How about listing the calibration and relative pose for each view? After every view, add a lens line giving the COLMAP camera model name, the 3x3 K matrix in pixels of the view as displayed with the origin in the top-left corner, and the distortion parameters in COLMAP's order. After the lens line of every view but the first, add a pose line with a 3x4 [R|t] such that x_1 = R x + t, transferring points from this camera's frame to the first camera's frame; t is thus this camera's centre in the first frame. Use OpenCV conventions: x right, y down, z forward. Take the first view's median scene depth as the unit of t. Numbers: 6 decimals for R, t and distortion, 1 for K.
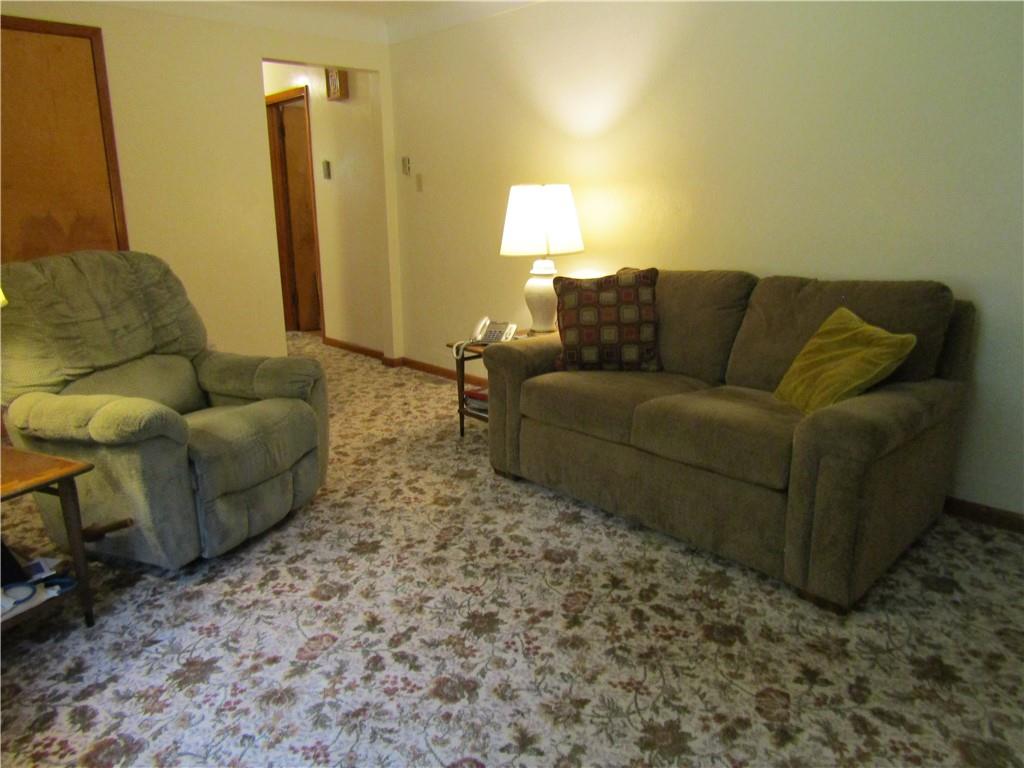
lens RADIAL K [[728.2, 0, 514.5], [0, 728.2, 385.0], [0, 0, 1]] dist [-0.017079, 0.008200]
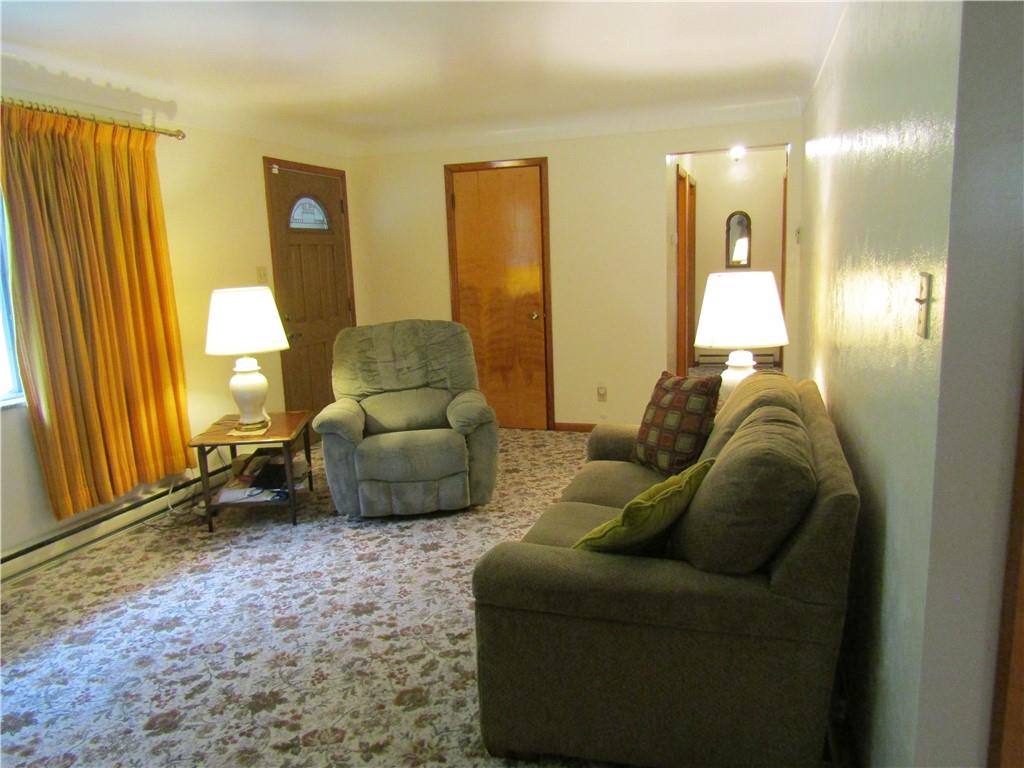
lens RADIAL K [[728.2, 0, 516.6], [0, 728.2, 385.9], [0, 0, 1]] dist [-0.017079, 0.008200]
pose [[0.503839, 0.146881, -0.851218, 1.084834], [-0.178648, 0.981850, 0.063680, -0.209214], [0.845122, 0.119984, 0.520935, 0.406816]]
